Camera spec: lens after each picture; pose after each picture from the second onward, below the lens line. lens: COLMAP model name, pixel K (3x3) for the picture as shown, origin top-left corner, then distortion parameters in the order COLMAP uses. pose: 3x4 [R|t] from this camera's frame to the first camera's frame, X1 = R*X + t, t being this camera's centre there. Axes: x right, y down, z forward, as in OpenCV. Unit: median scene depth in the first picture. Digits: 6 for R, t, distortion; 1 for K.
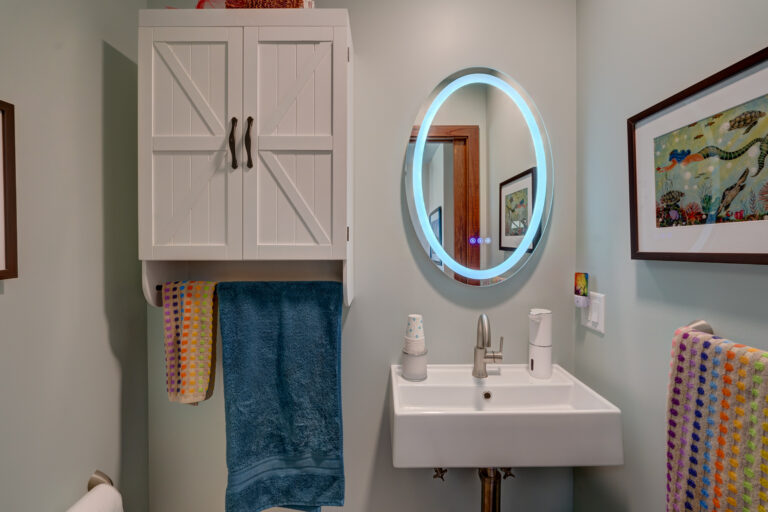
lens RADIAL K [[333.9, 0, 382.4], [0, 333.9, 260.1], [0, 0, 1]] dist [-0.001780, -0.000159]
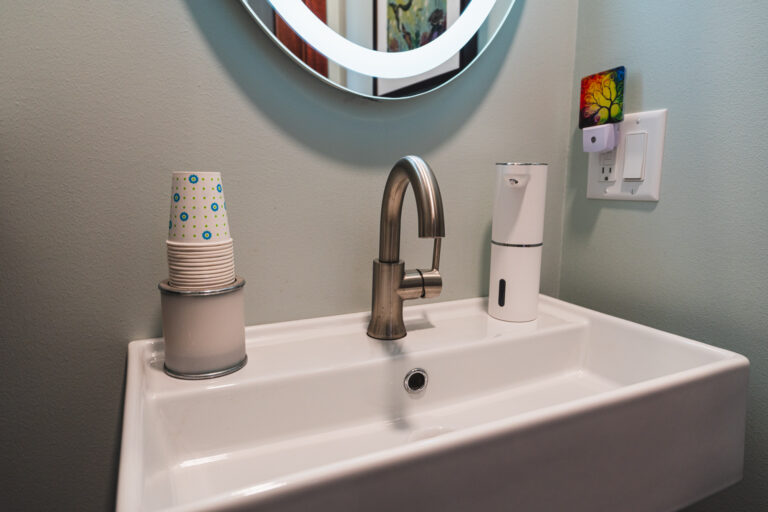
lens RADIAL K [[509.6, 0, 402.4], [0, 509.6, 257.5], [0, 0, 1]] dist [0.001186, -0.000180]
pose [[0.893605, -0.065562, 0.444041, 0.052894], [0.006887, 0.991161, 0.132484, 0.183329], [-0.448802, -0.115330, 0.886158, 0.490987]]
